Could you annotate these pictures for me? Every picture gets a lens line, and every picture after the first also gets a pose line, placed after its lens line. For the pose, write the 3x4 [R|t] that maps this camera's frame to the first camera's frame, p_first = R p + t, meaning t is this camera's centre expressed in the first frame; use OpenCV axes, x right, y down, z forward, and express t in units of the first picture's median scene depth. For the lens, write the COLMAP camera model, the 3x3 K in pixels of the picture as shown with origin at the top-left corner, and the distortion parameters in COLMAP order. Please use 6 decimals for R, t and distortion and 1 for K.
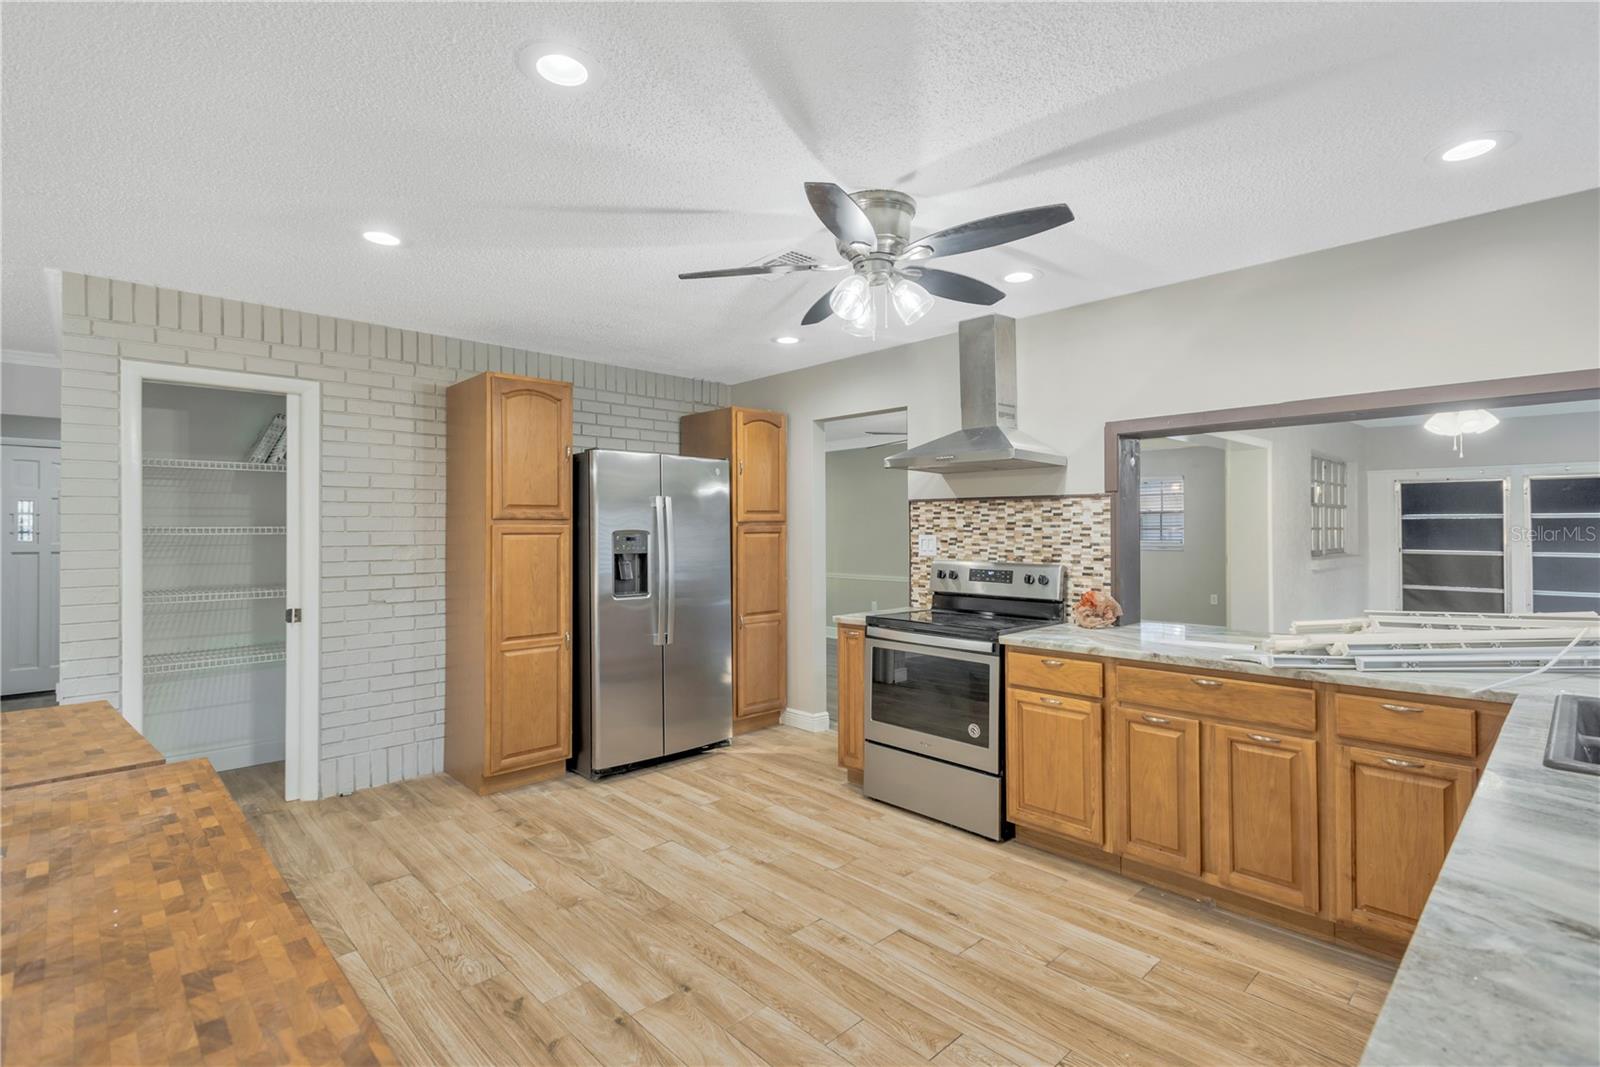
lens RADIAL K [[751.1, 0, 800.0], [0, 751.1, 533.5], [0, 0, 1]] dist [0.002788, -0.000085]
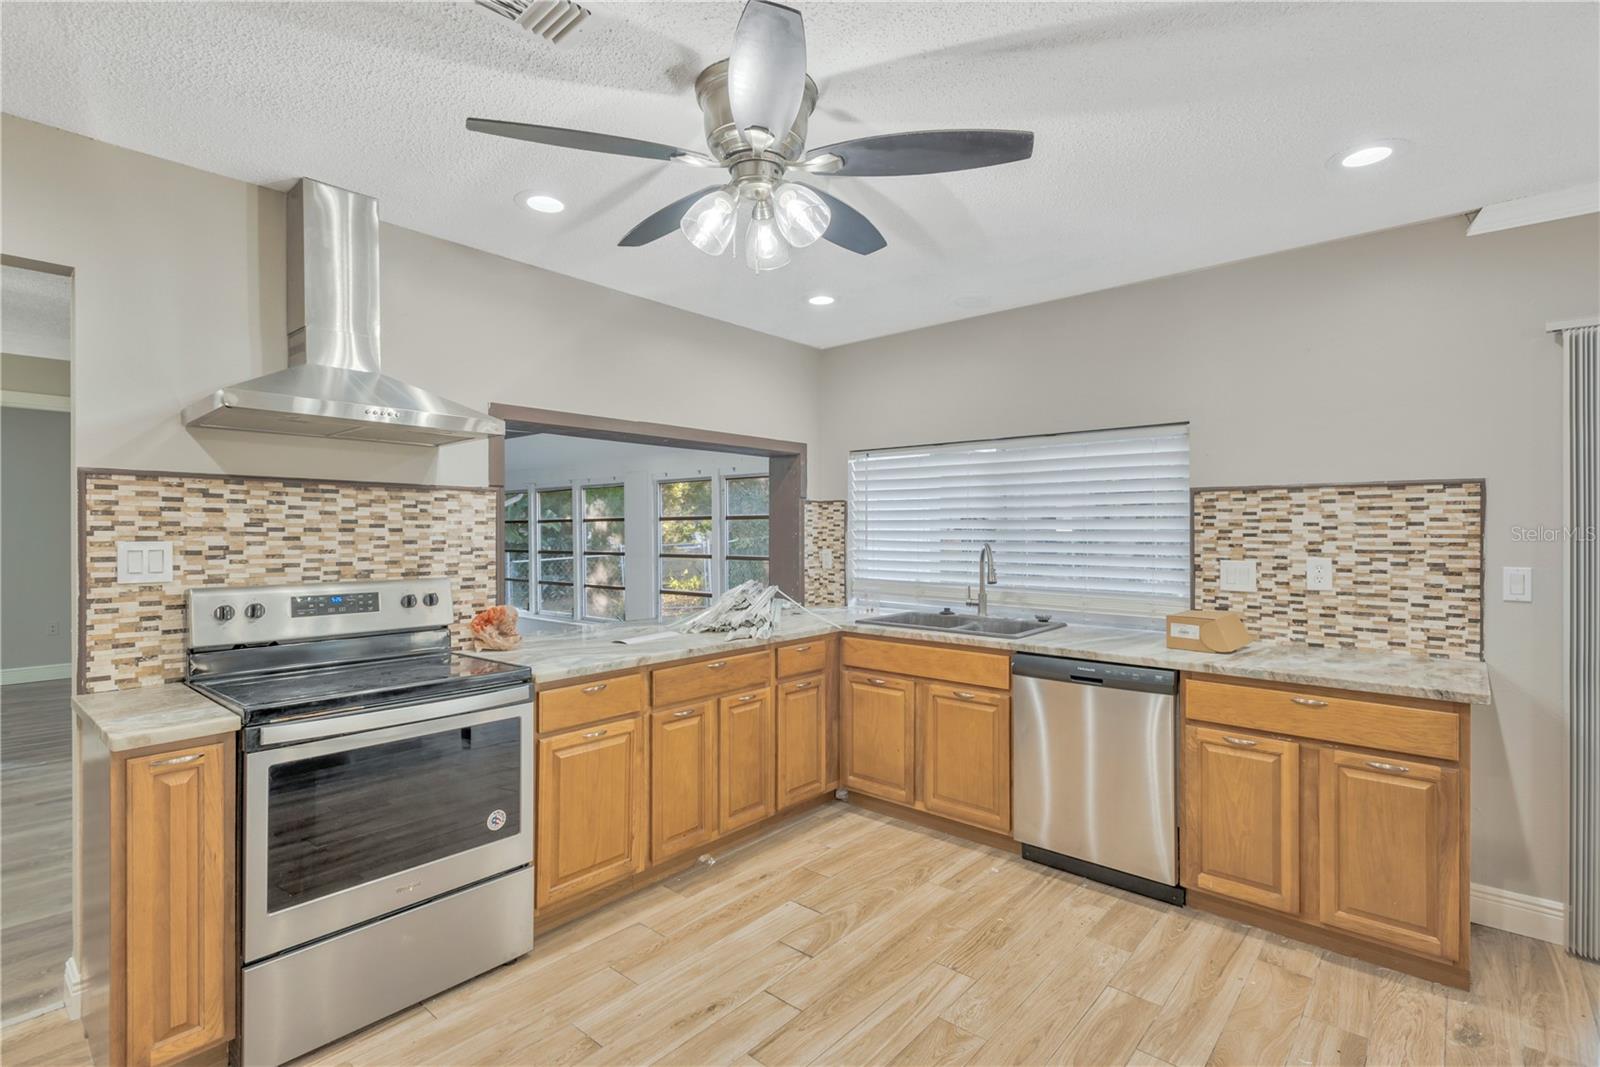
lens RADIAL K [[751.1, 0, 800.0], [0, 751.1, 533.5], [0, 0, 1]] dist [0.002788, -0.000085]
pose [[-0.091650, -0.001333, 0.995790, -0.438191], [0.007101, 0.999973, 0.001993, -0.001654], [-0.995766, 0.007254, -0.091638, 0.705492]]
